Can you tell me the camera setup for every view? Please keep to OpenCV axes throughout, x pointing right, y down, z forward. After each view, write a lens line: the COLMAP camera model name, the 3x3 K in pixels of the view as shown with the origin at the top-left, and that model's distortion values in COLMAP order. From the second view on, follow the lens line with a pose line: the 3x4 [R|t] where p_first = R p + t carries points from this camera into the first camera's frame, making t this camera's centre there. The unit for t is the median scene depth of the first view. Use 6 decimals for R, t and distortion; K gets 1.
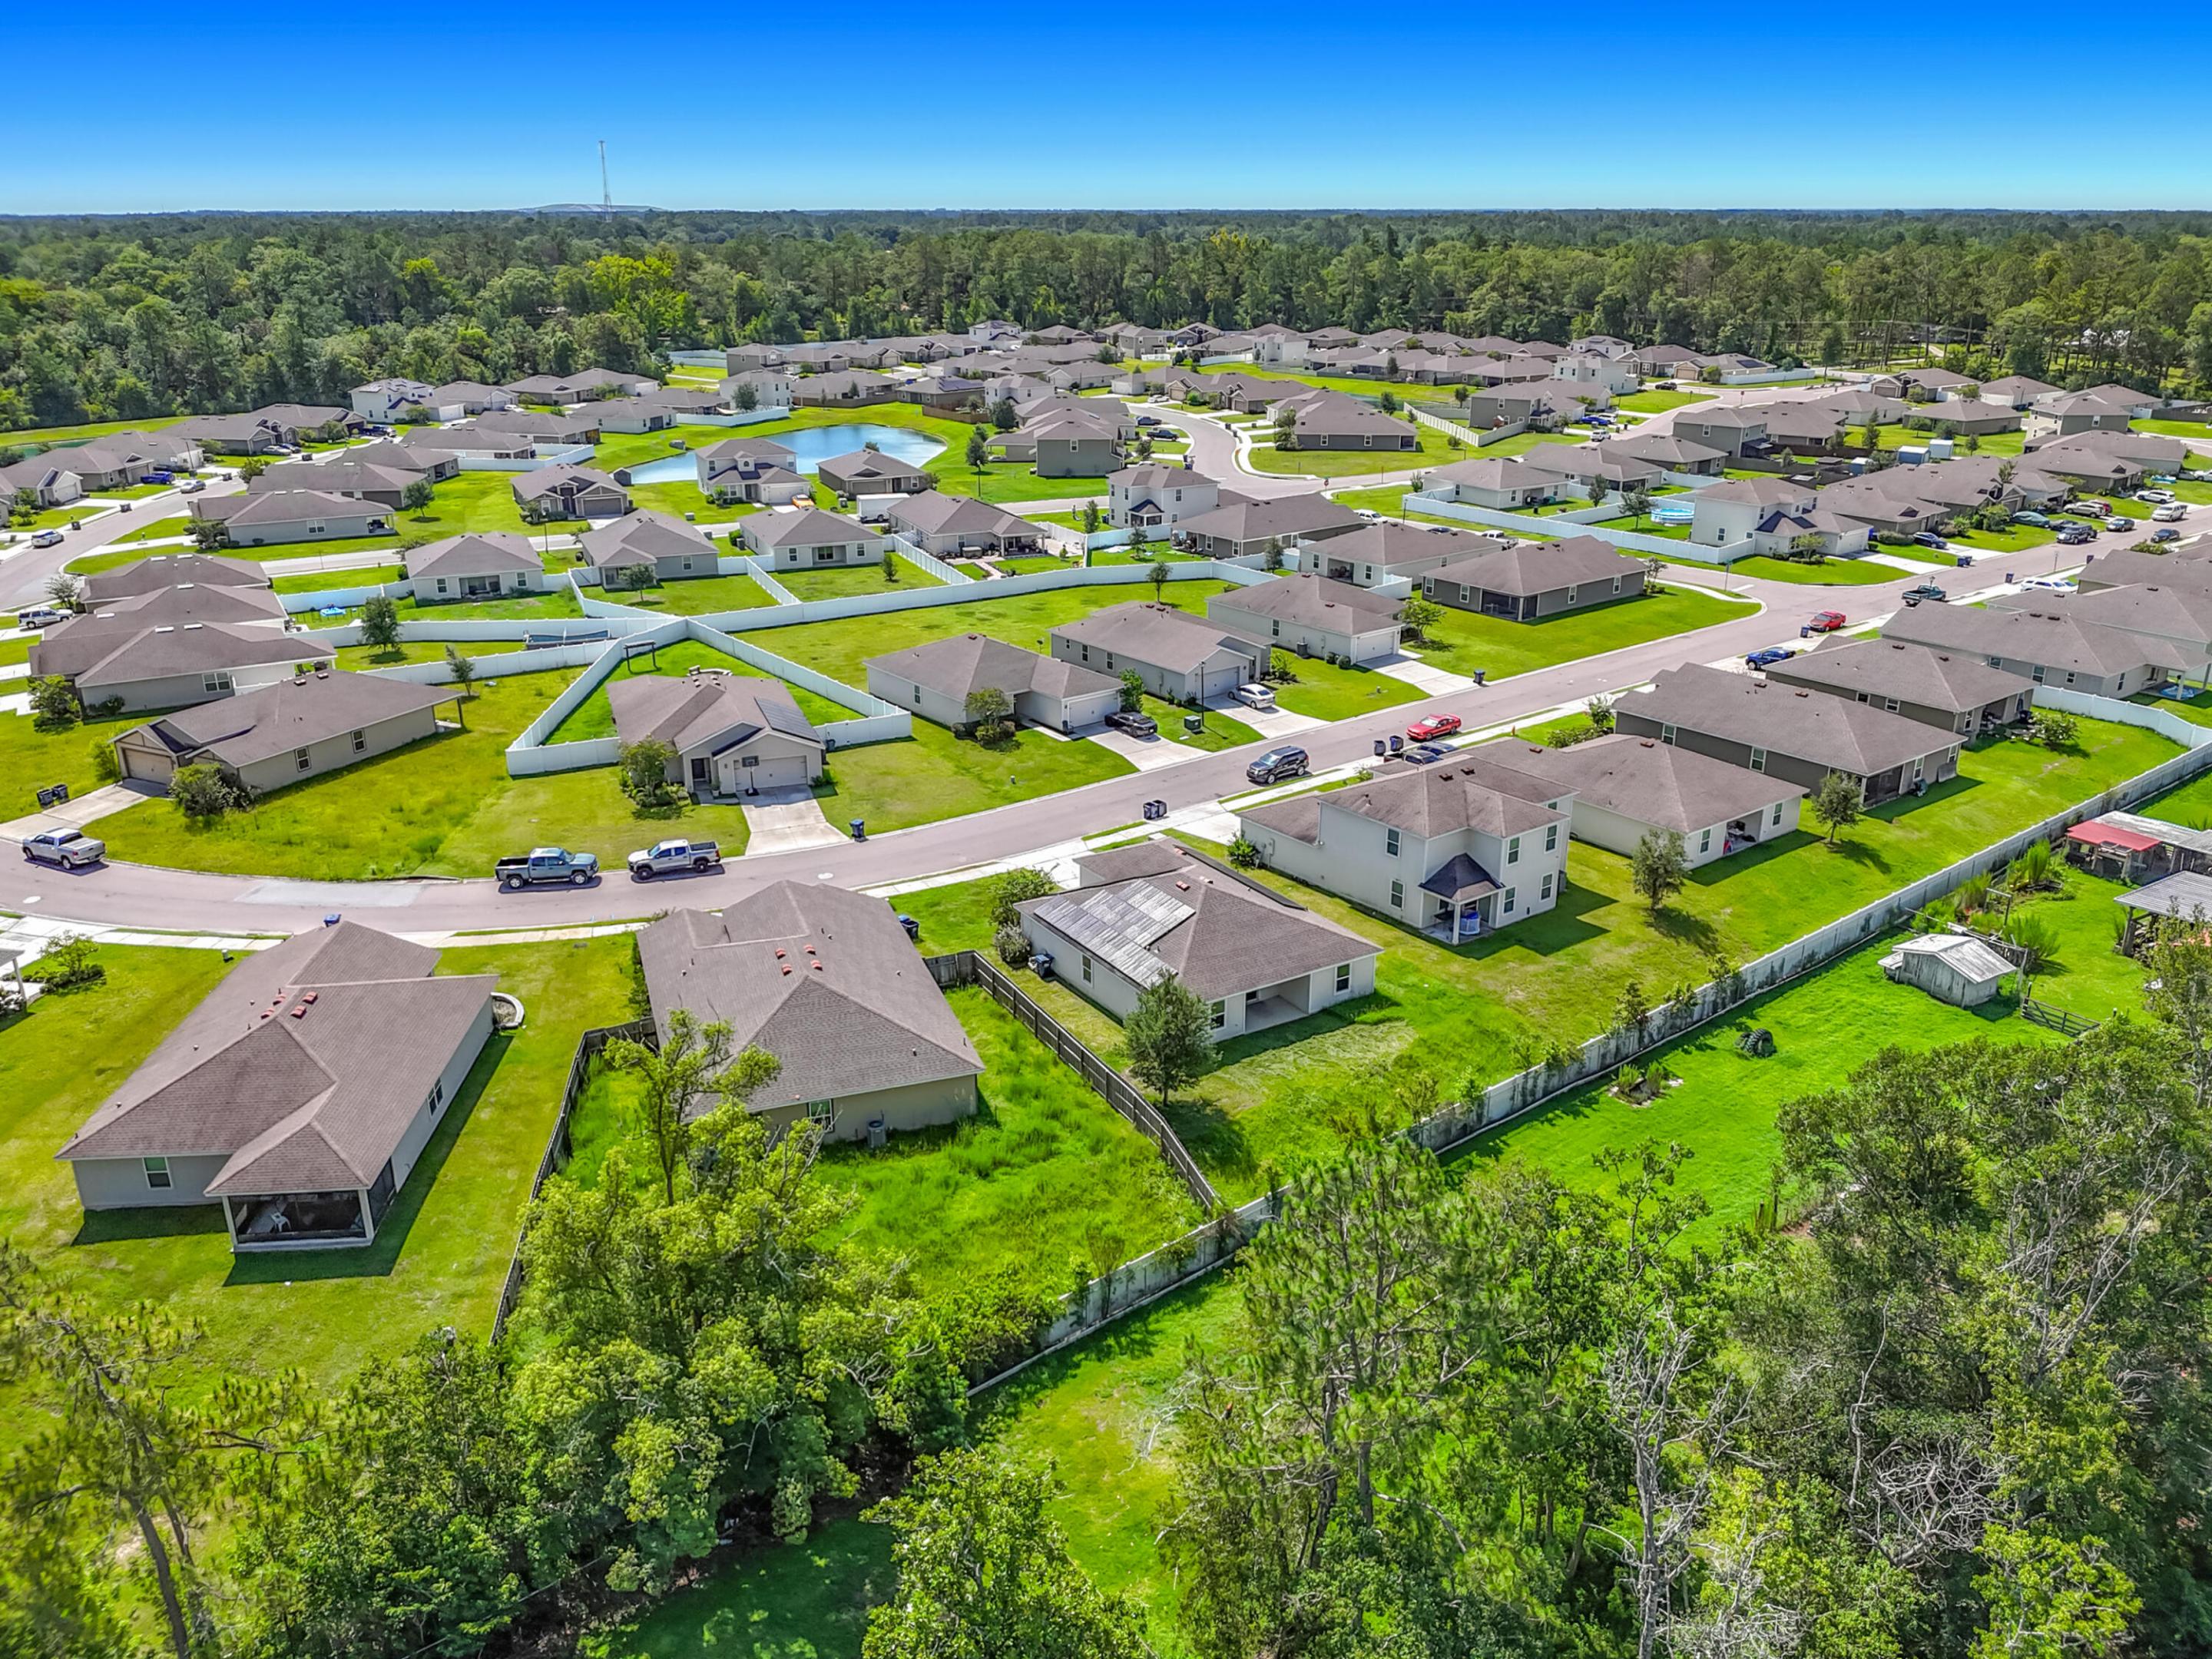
lens RADIAL K [[1605.7, 0, 1106.0], [0, 1605.7, 829.5], [0, 0, 1]] dist [0.050772, -0.092180]
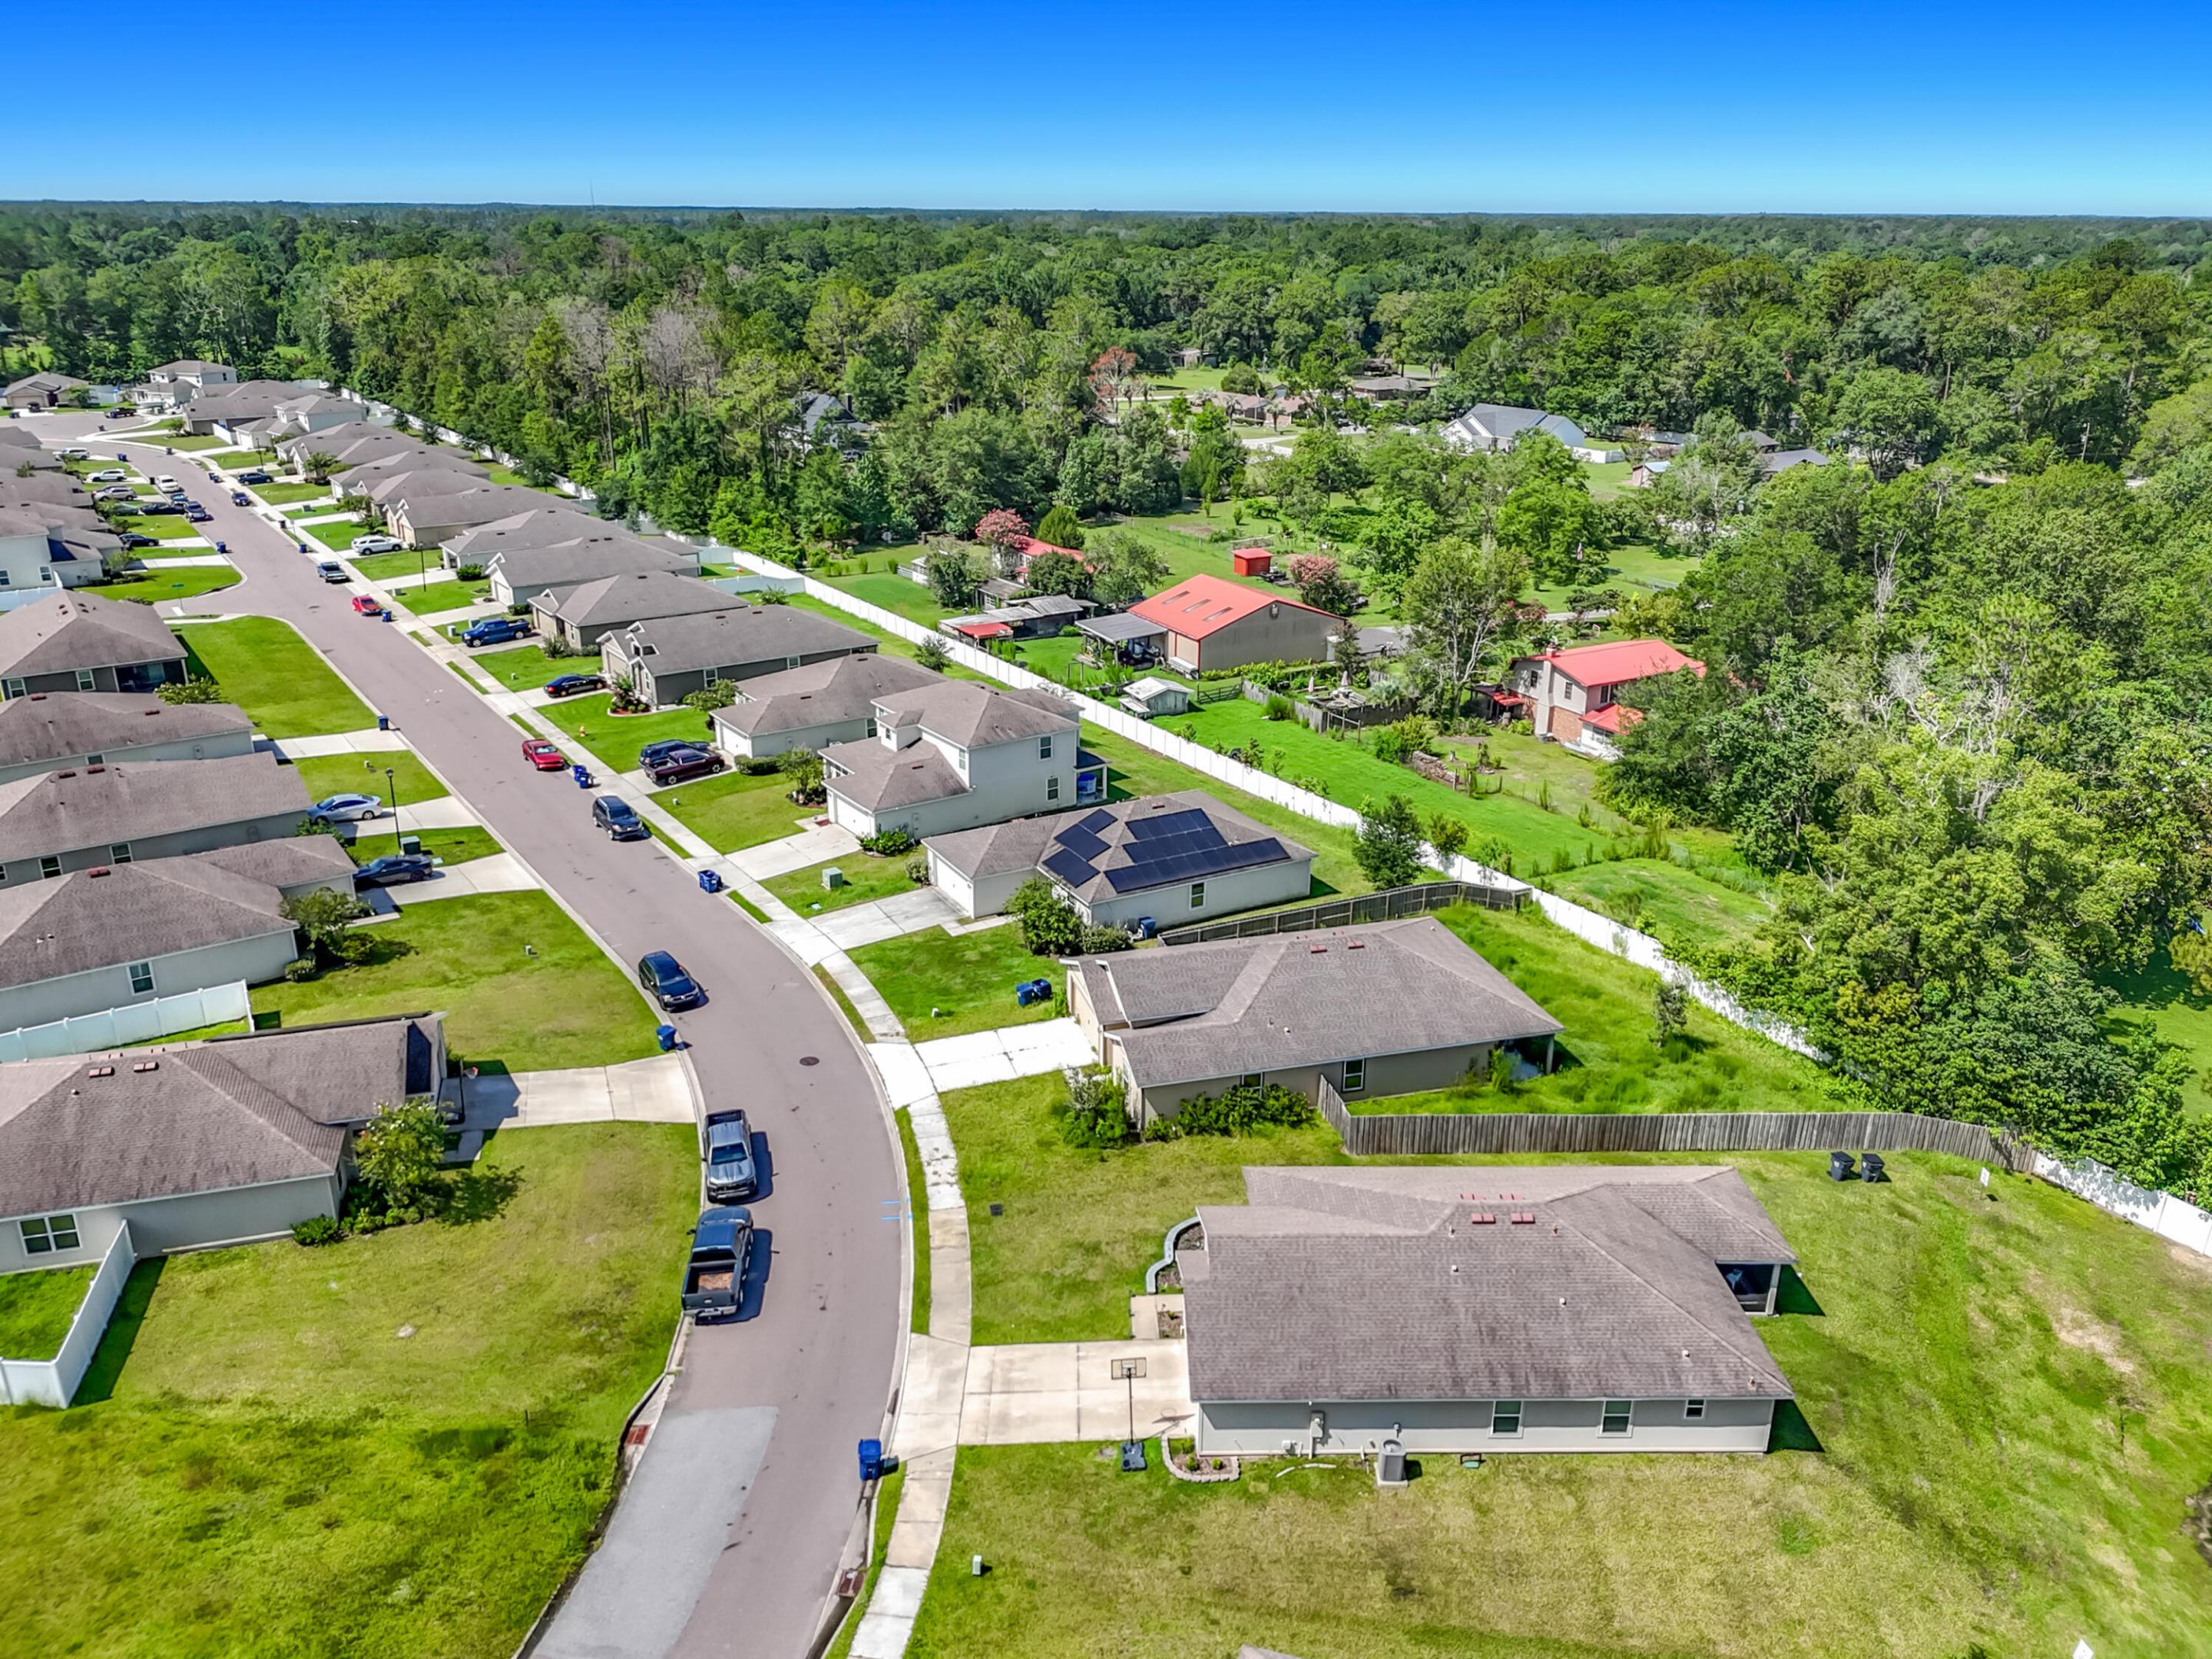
lens RADIAL K [[1605.7, 0, 1106.0], [0, 1605.7, 829.5], [0, 0, 1]] dist [0.050772, -0.092180]
pose [[0.074997, -0.352359, 0.932855, -0.582925], [0.345061, 0.886867, 0.307247, -0.177448], [-0.935579, 0.298849, 0.188098, 0.474627]]
